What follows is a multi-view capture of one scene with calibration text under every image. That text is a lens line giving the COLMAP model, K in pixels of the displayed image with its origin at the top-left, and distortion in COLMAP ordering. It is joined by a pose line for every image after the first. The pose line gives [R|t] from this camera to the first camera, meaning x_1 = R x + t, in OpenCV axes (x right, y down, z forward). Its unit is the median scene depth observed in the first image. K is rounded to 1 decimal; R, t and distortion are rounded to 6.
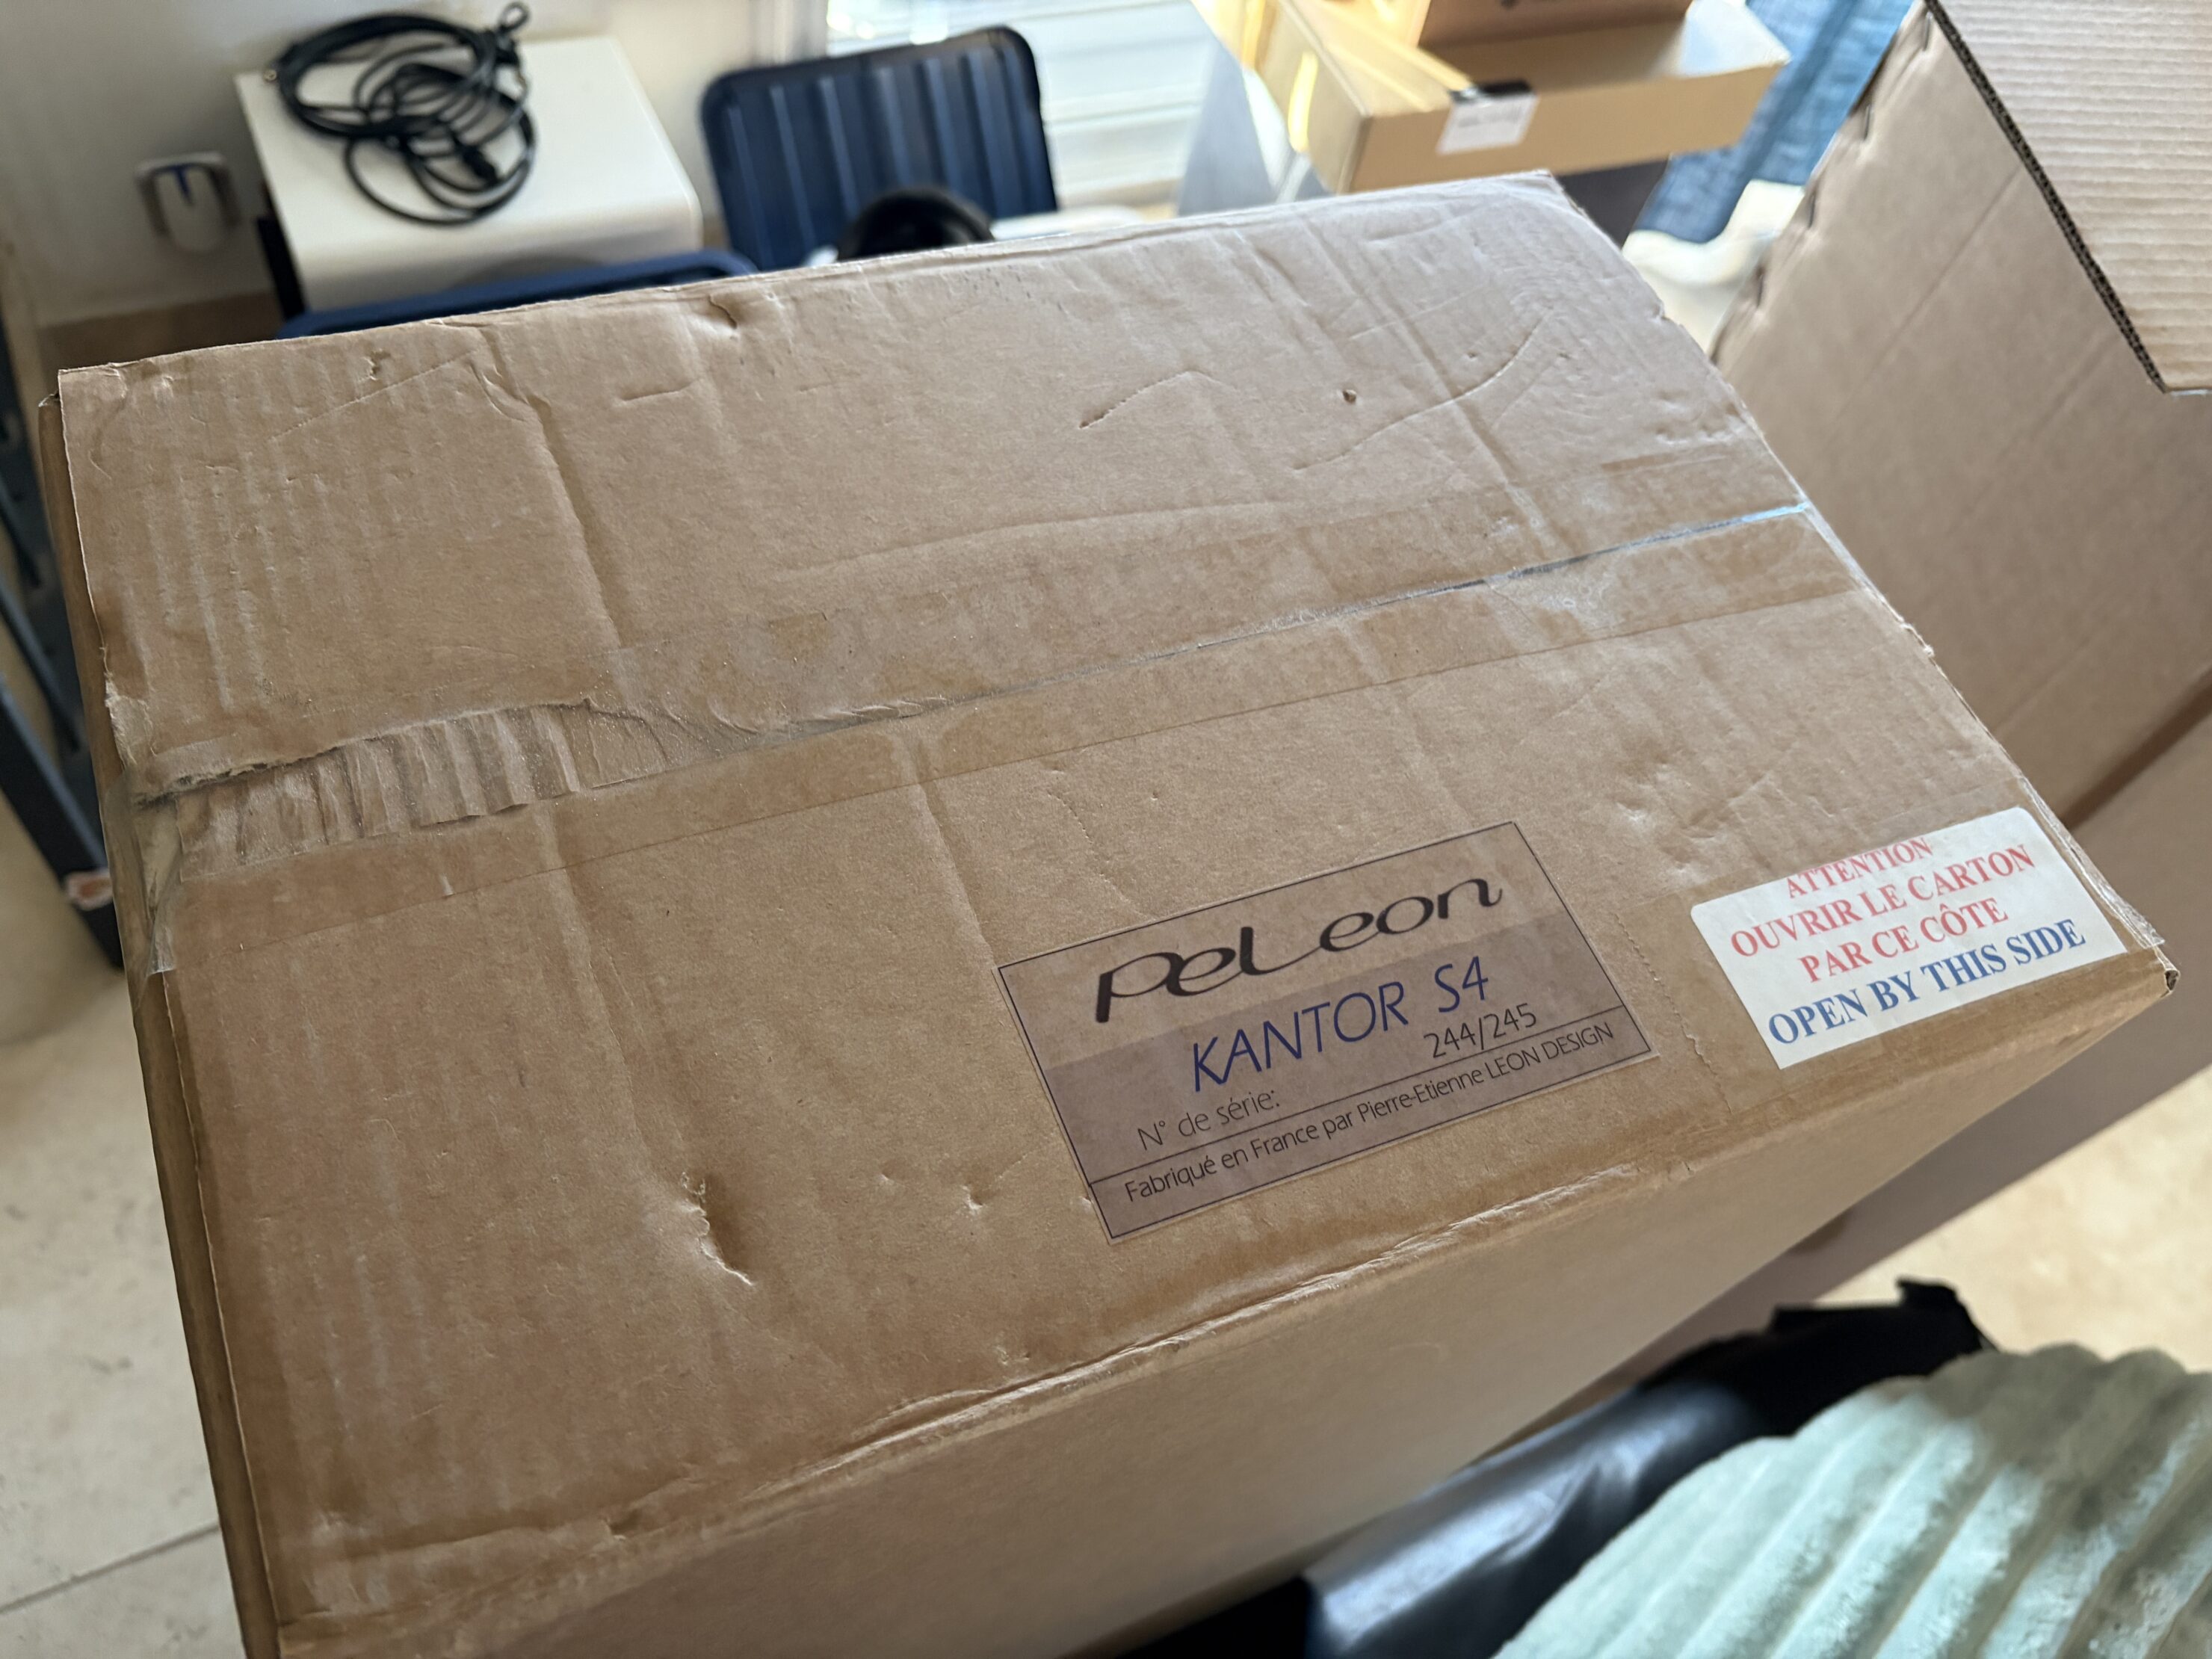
lens RADIAL K [[1687.5, 0, 1112.7], [0, 1687.5, 842.2], [0, 0, 1]] dist [0.032711, -0.036634]
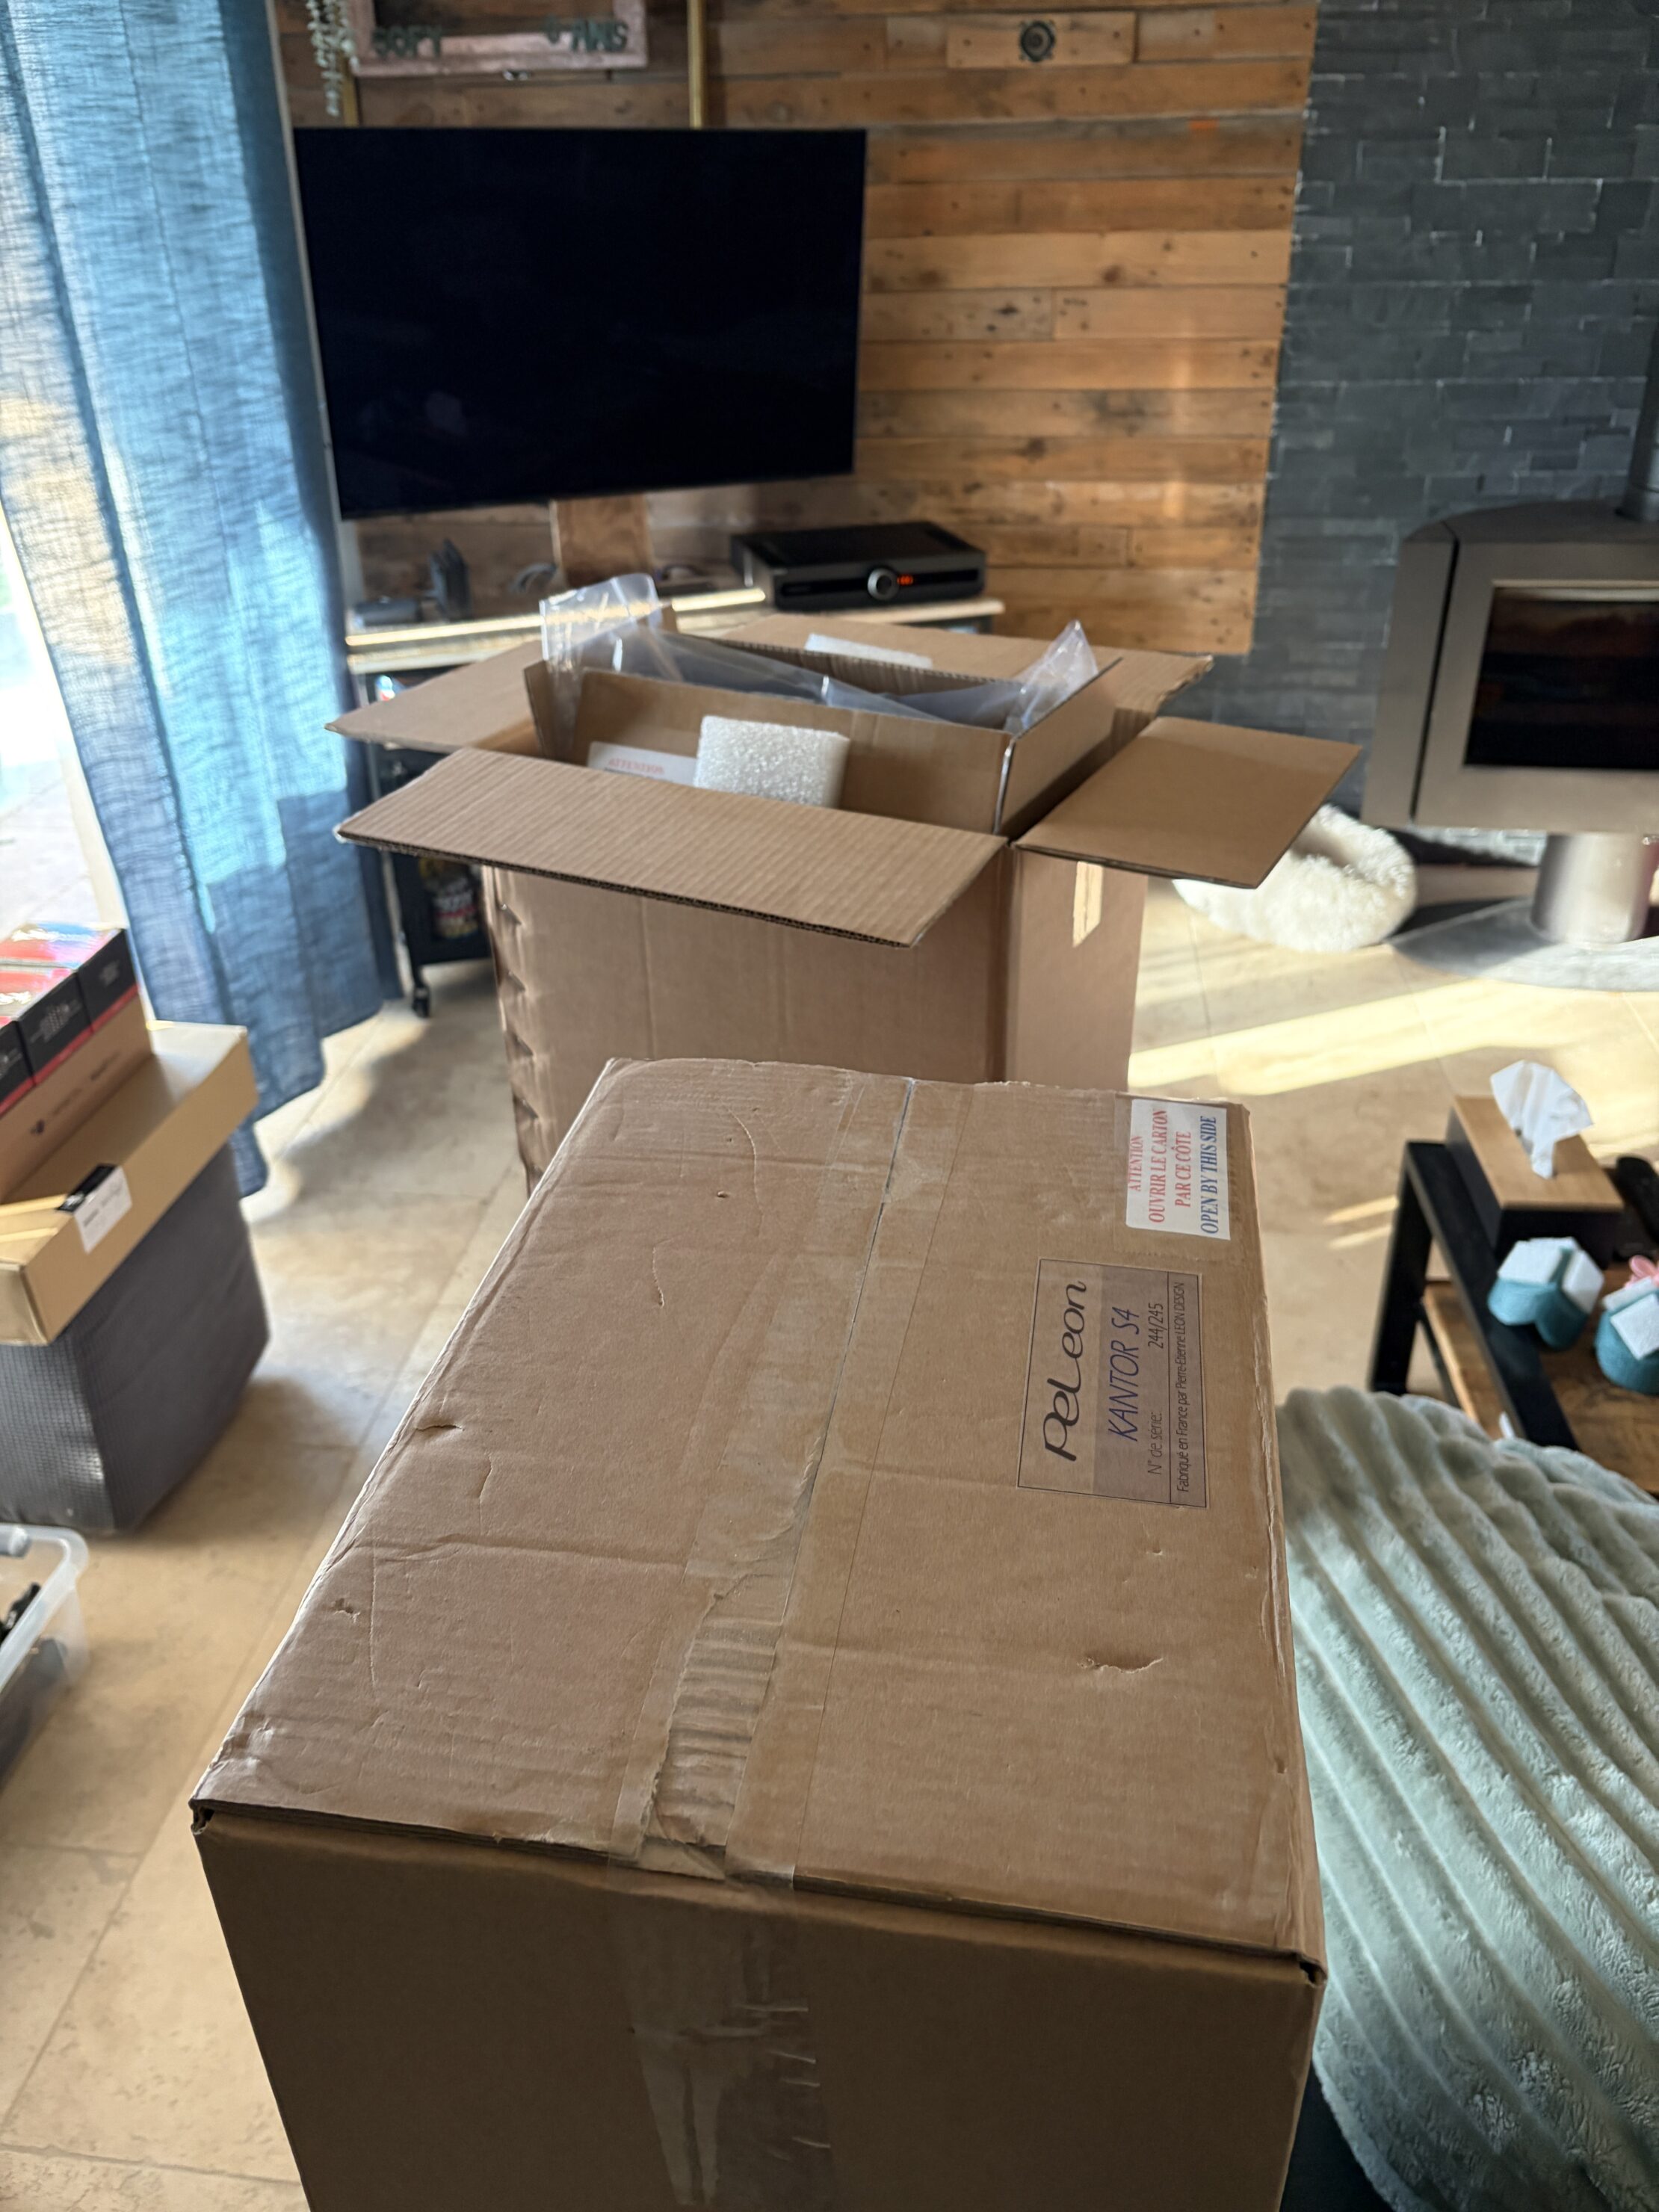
lens RADIAL K [[1687.5, 0, 835.4], [0, 1687.5, 1091.6], [0, 0, 1]] dist [0.032711, -0.036634]
pose [[0.522454, -0.569209, 0.634857, -0.829792], [0.767593, 0.638169, -0.059510, -0.172929], [-0.371273, 0.518403, 0.770335, -0.311164]]
